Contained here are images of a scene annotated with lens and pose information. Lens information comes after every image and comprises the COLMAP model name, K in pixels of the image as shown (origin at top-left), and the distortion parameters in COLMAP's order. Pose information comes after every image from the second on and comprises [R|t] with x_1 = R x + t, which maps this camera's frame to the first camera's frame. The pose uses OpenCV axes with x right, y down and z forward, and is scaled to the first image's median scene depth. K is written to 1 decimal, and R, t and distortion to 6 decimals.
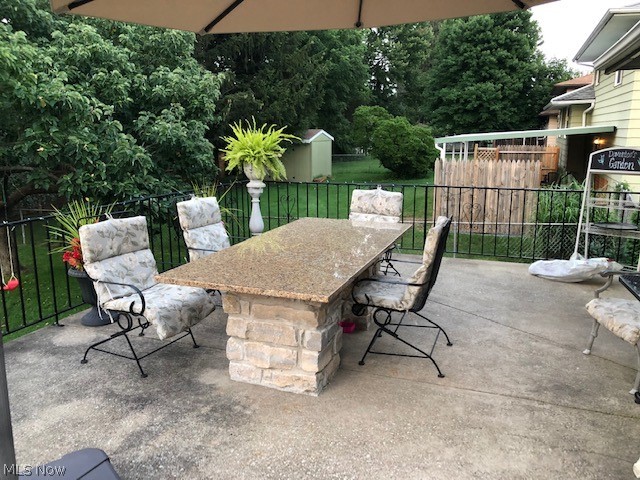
lens RADIAL K [[523.0, 0, 320.0], [0, 523.0, 240.0], [0, 0, 1]] dist [0.073028, -0.088953]
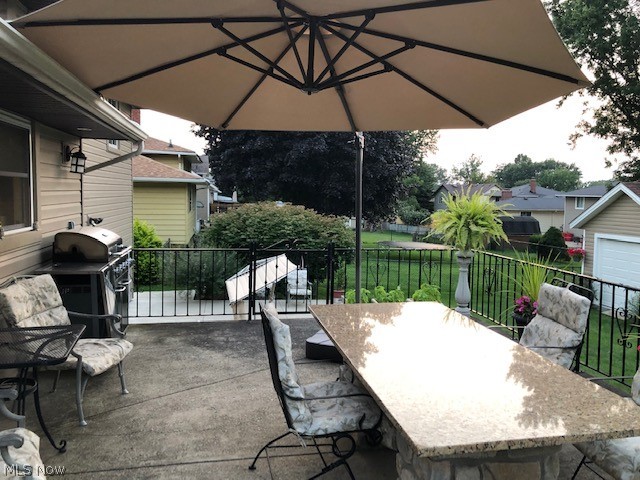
lens RADIAL K [[523.0, 0, 320.0], [0, 523.0, 240.0], [0, 0, 1]] dist [0.073028, -0.088953]
pose [[-0.851352, 0.027292, -0.523885, 0.666277], [-0.132173, 0.955270, 0.264557, -0.408668], [0.507672, 0.294474, -0.809663, 1.888438]]
